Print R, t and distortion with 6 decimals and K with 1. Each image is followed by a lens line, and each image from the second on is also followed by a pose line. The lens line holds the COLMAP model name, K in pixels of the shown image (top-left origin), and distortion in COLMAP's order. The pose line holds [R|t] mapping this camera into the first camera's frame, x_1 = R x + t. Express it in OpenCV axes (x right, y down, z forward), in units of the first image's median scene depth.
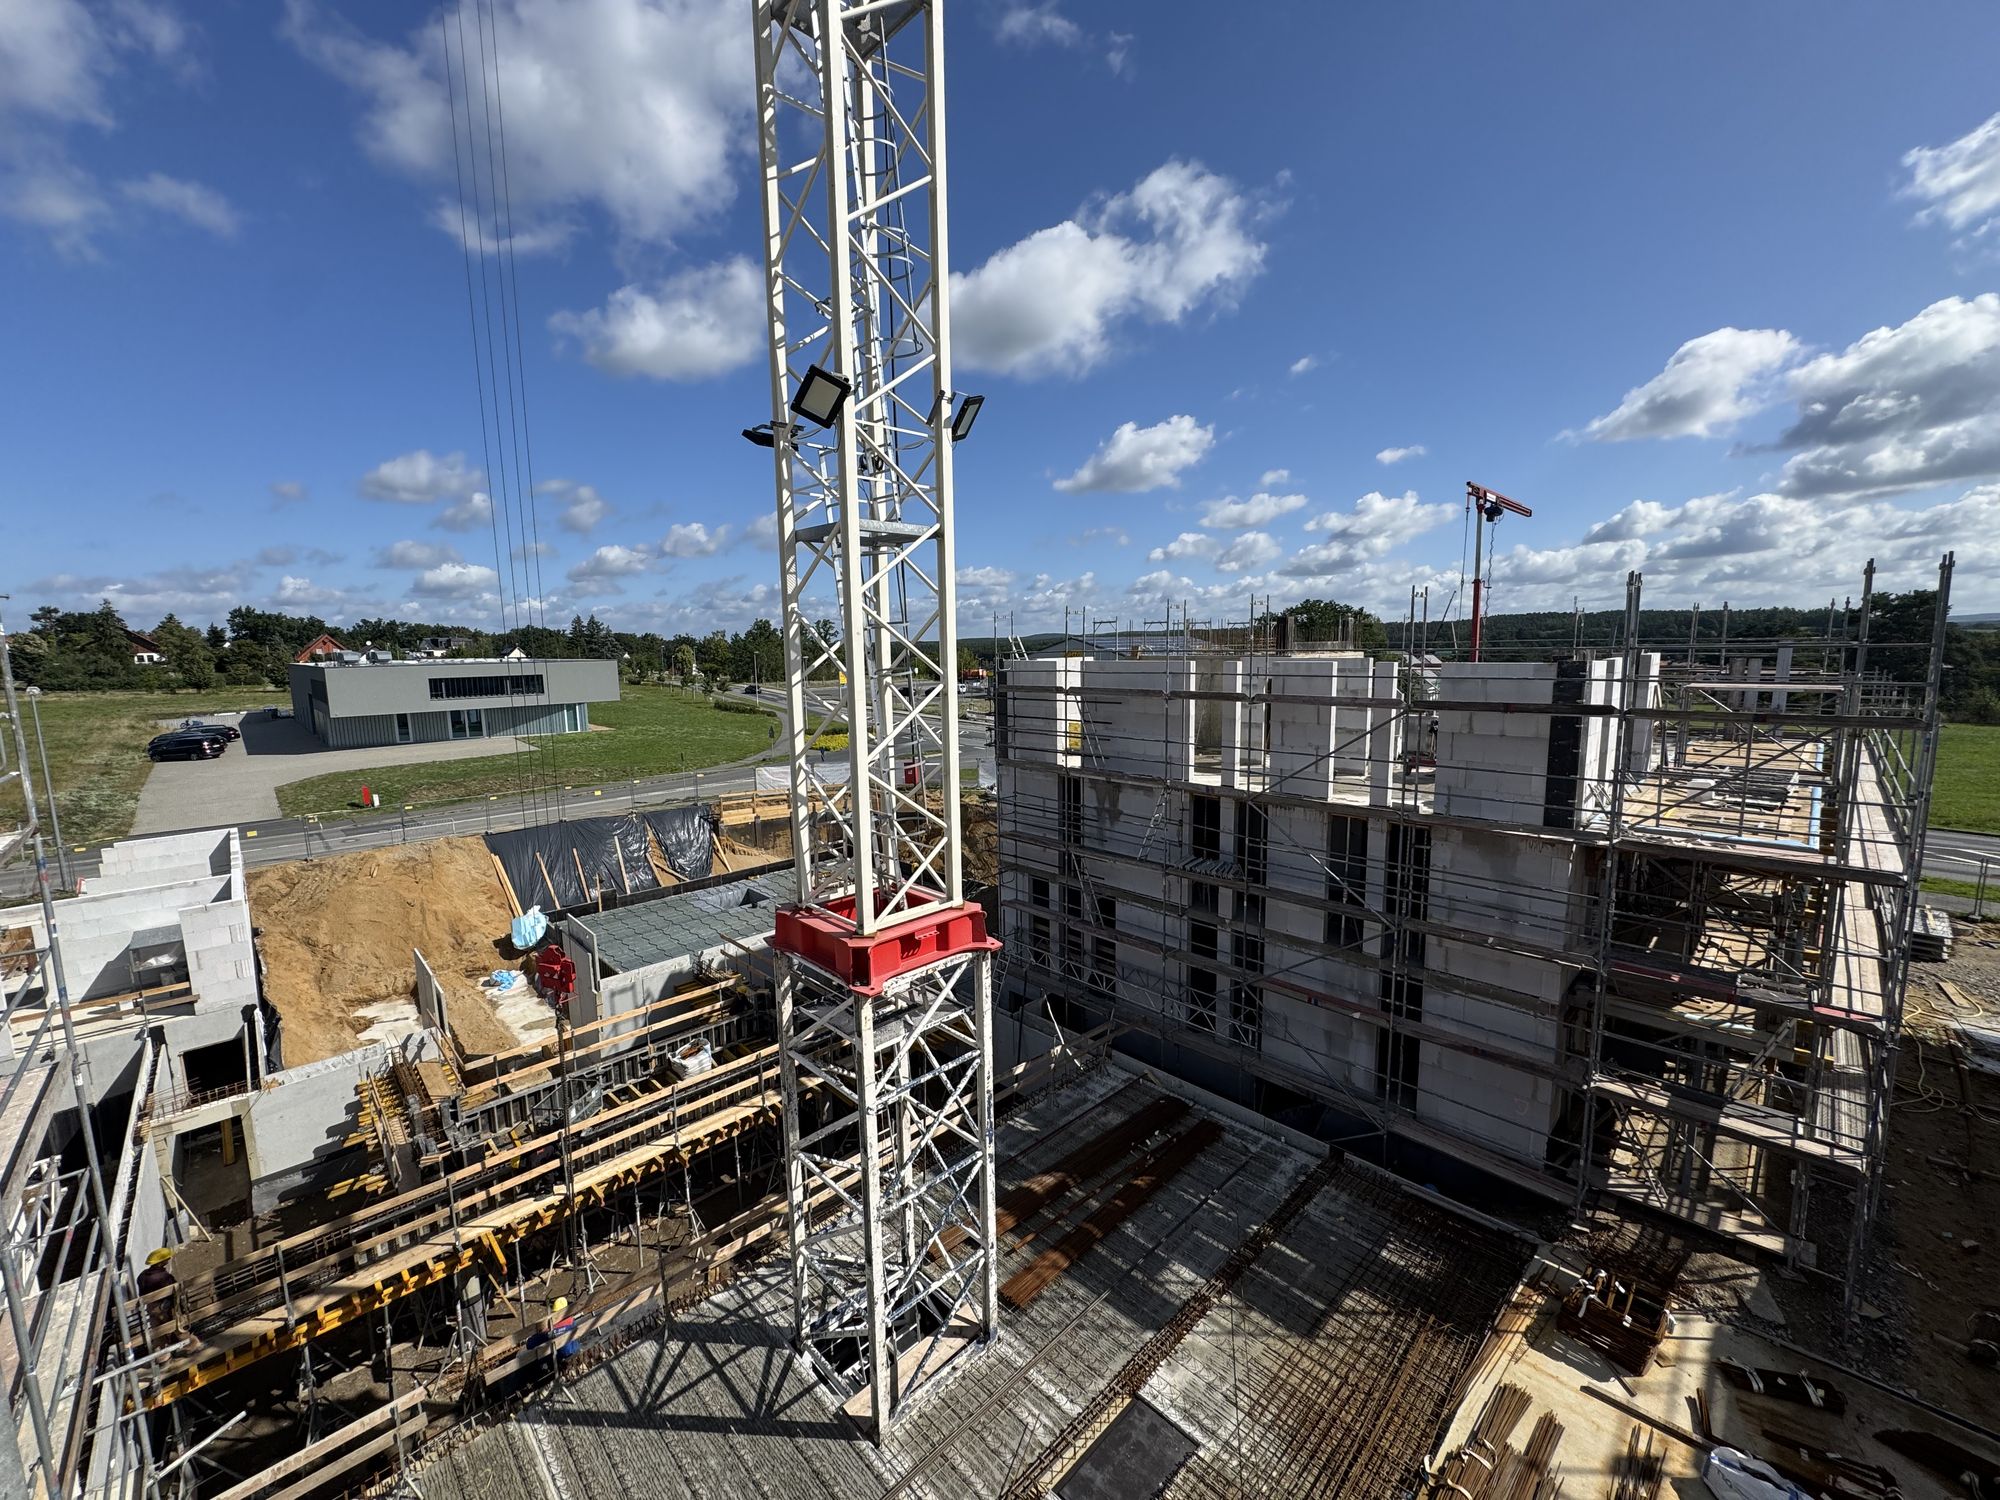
lens RADIAL K [[789.2, 0, 997.8], [0, 789.2, 743.3], [0, 0, 1]] dist [-0.002210, -0.000033]
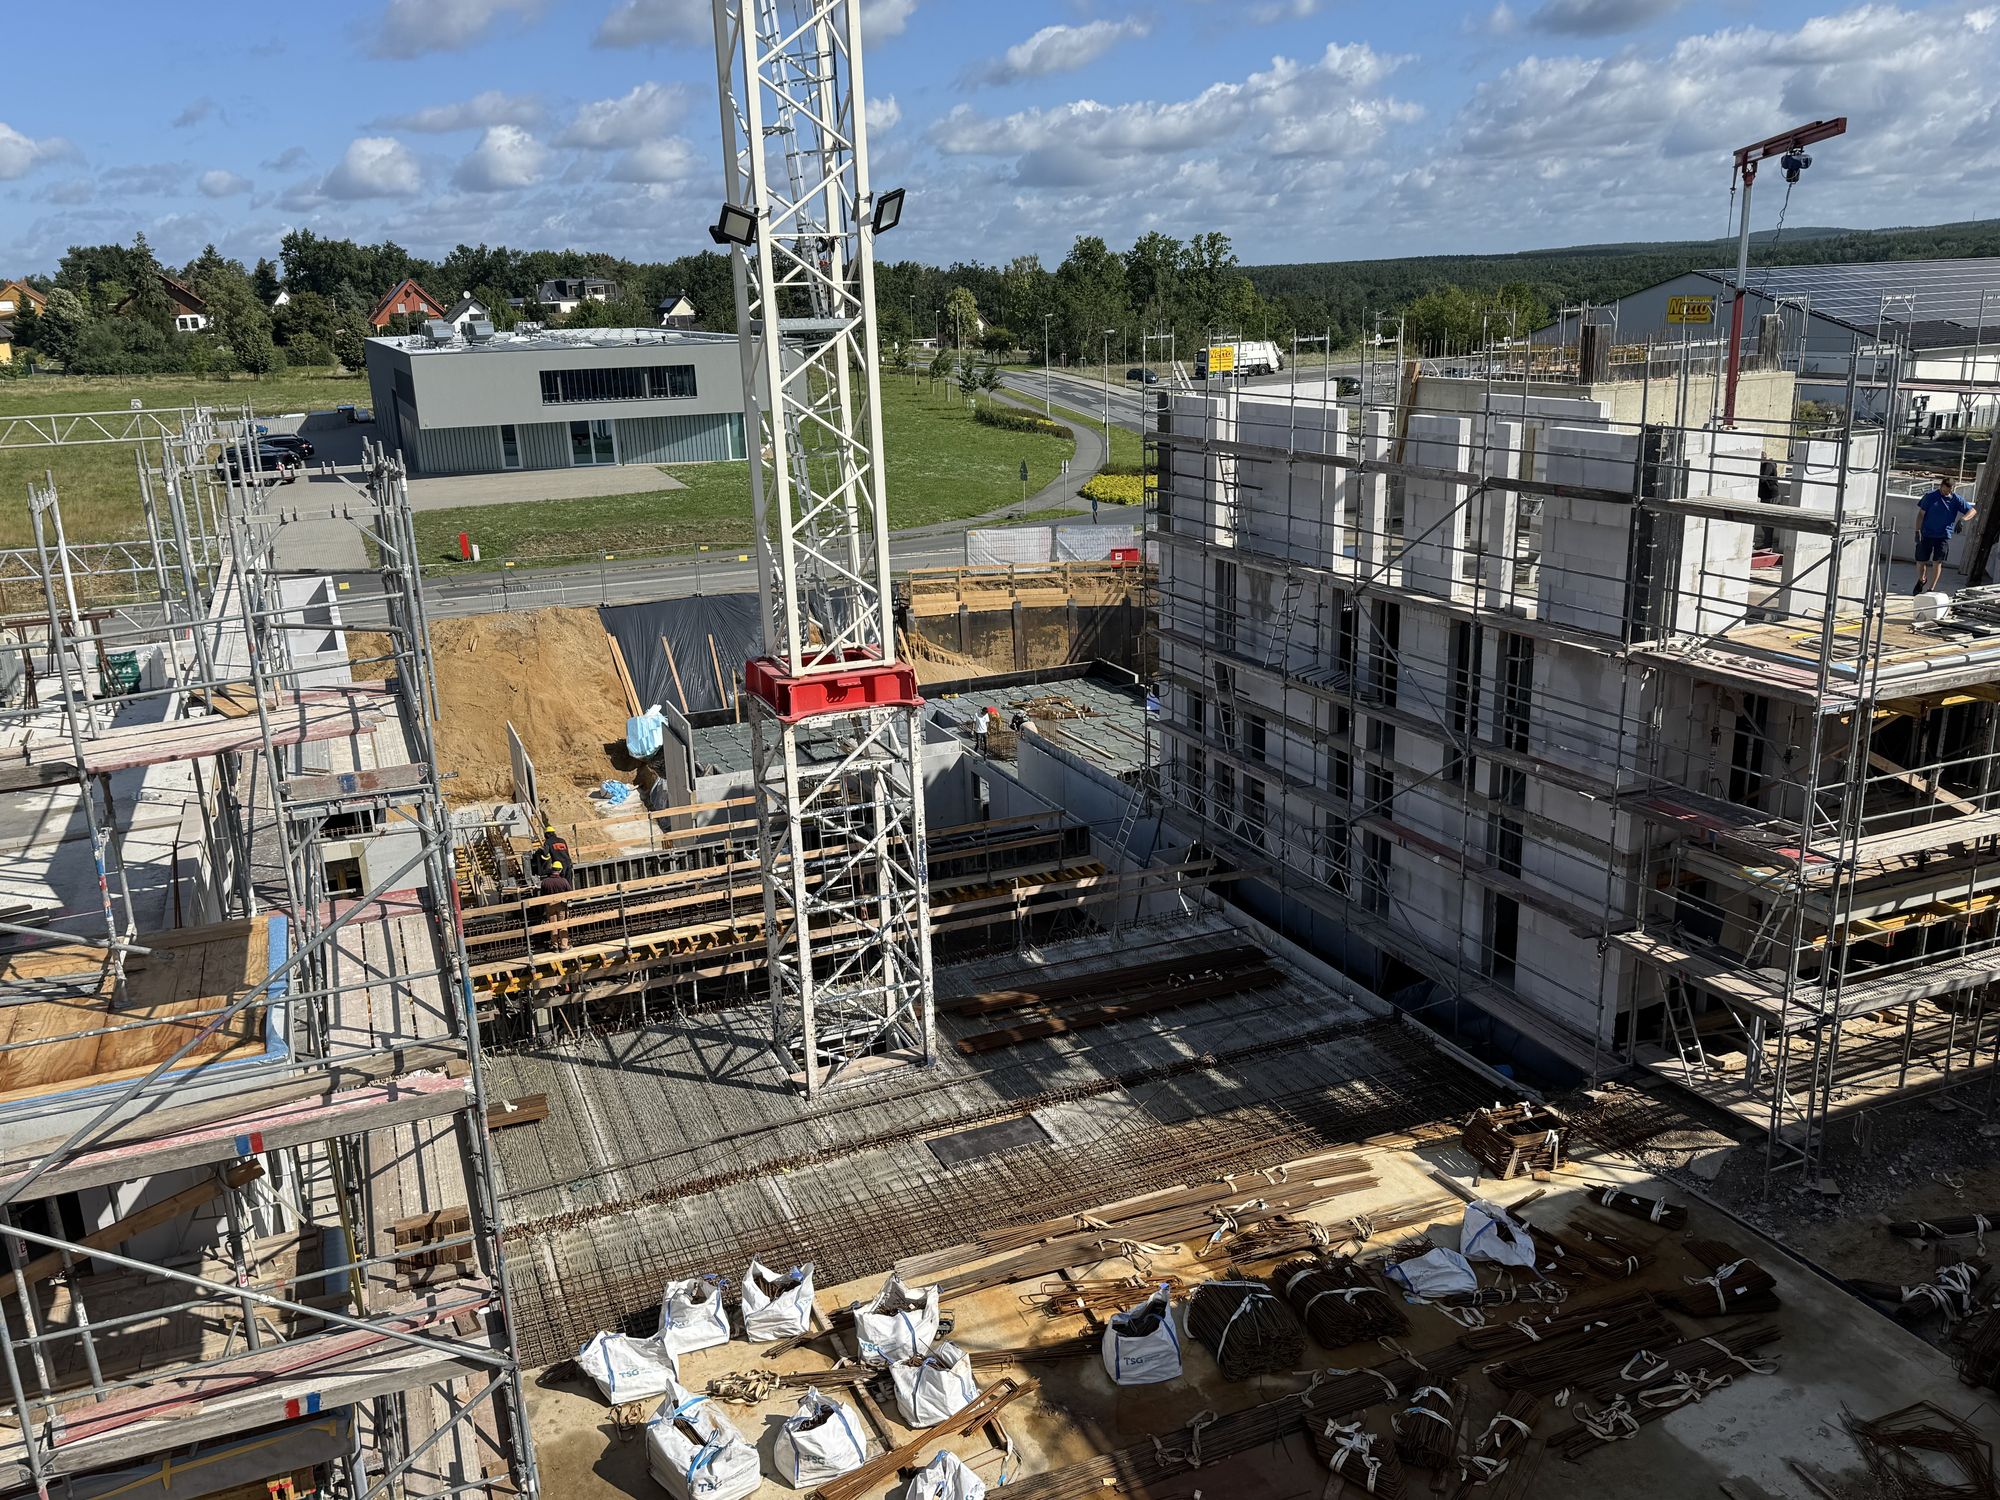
lens RADIAL K [[1600.3, 0, 1000.0], [0, 1600.3, 750.0], [0, 0, 1]] dist [0.112069, -0.208515]
pose [[0.933751, 0.087228, -0.347132, 0.256865], [-0.029584, 0.985340, 0.168020, -0.017041], [0.356699, -0.146619, 0.922642, -0.301148]]
